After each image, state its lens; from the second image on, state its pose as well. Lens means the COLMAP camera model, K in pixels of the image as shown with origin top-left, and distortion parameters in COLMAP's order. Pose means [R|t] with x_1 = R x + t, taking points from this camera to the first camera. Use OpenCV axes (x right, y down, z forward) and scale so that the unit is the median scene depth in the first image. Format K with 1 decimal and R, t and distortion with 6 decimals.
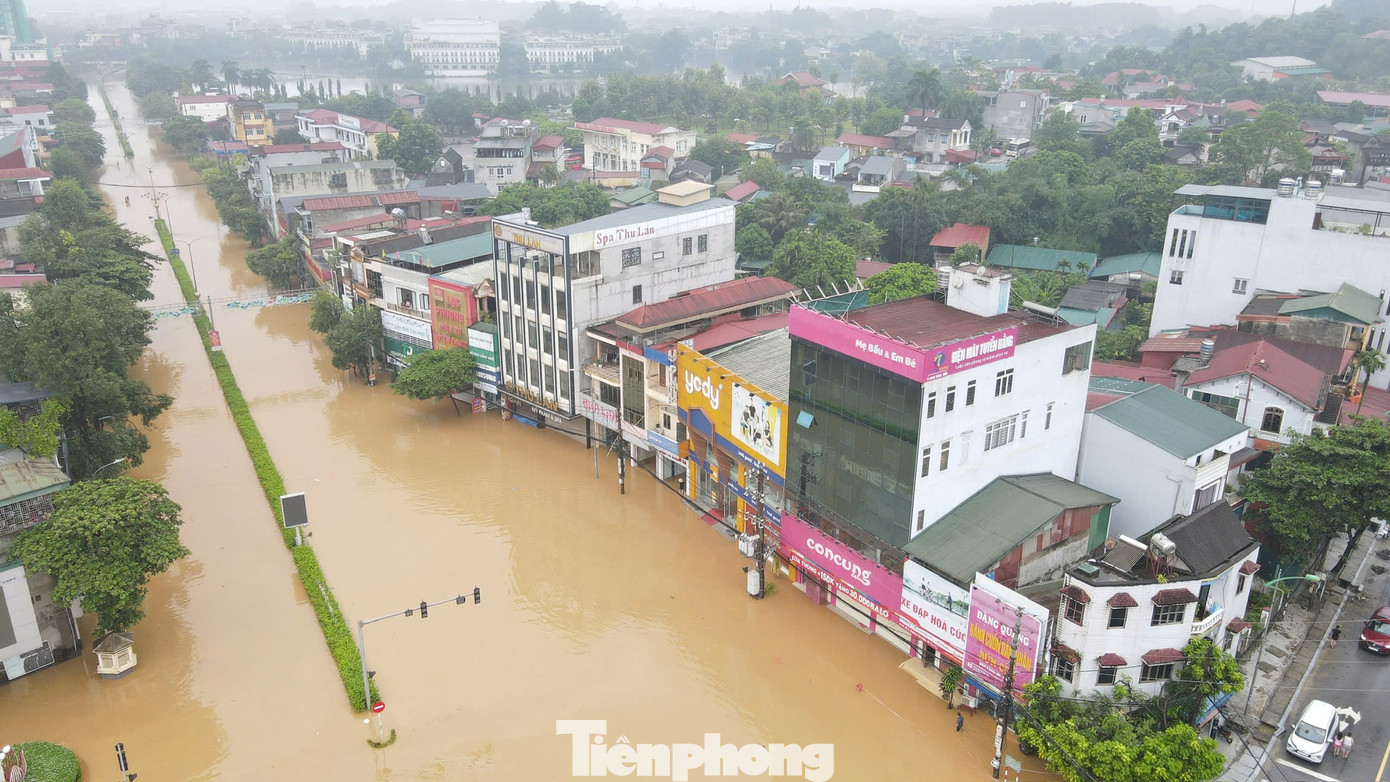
lens RADIAL K [[1020.3, 0, 695.0], [0, 1020.3, 391.0], [0, 0, 1]] dist [-0.004543, -0.001179]
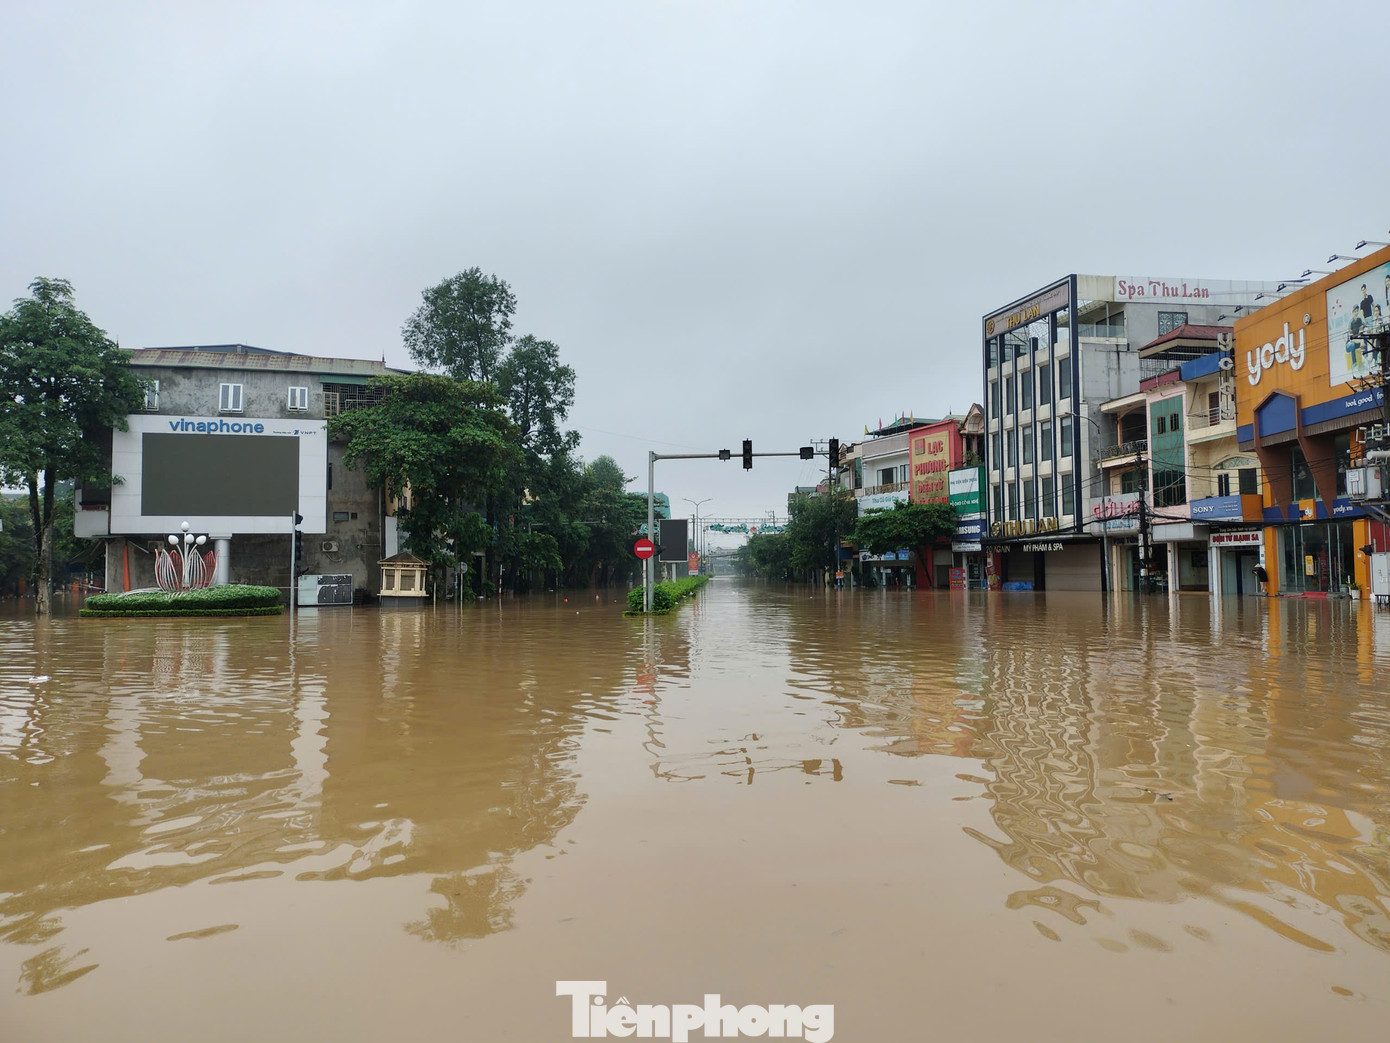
lens RADIAL K [[1039.9, 0, 695.0], [0, 1039.9, 521.5], [0, 0, 1]] dist [0.056767, -0.096090]
pose [[0.855557, -0.041384, -0.516052, 0.026593], [-0.162502, 0.924955, -0.343586, 0.327757], [0.491544, 0.377817, 0.784627, 0.334597]]
